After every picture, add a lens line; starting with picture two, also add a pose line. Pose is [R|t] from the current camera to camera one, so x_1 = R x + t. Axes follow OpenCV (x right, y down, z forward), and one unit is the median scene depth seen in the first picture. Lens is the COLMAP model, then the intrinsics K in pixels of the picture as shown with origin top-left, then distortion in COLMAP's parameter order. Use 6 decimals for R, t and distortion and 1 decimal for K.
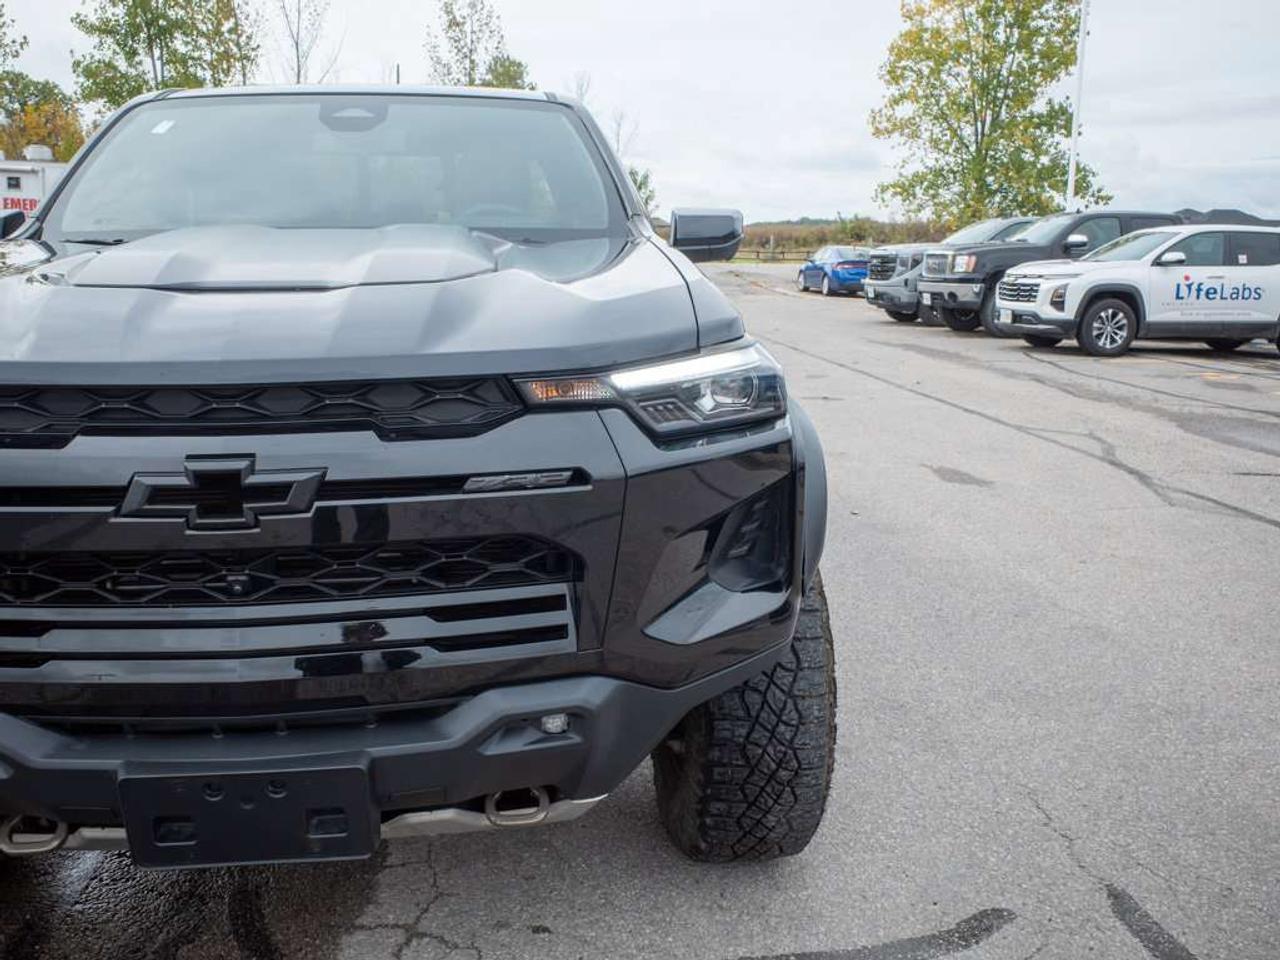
lens RADIAL K [[1144.0, 0, 632.9], [0, 1144.0, 491.5], [0, 0, 1]] dist [-0.044176, 0.038374]
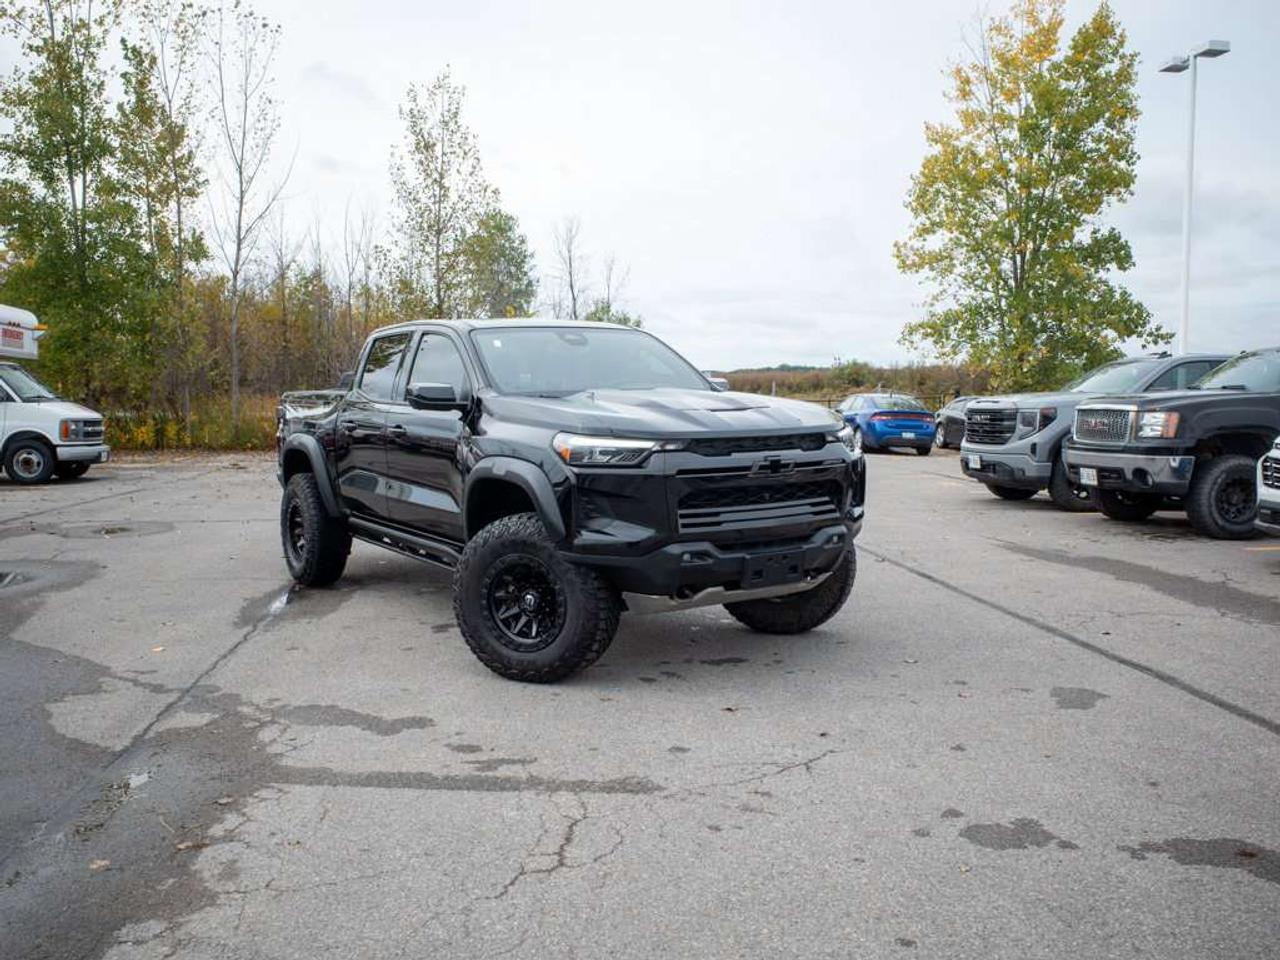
lens RADIAL K [[1135.7, 0, 642.5], [0, 1135.7, 504.3], [0, 0, 1]] dist [-0.007649, -0.012216]
pose [[0.999841, -0.007196, 0.016346, -0.004635], [0.009007, 0.993491, -0.113558, -0.035875], [-0.015422, 0.113687, 0.993397, 0.157316]]
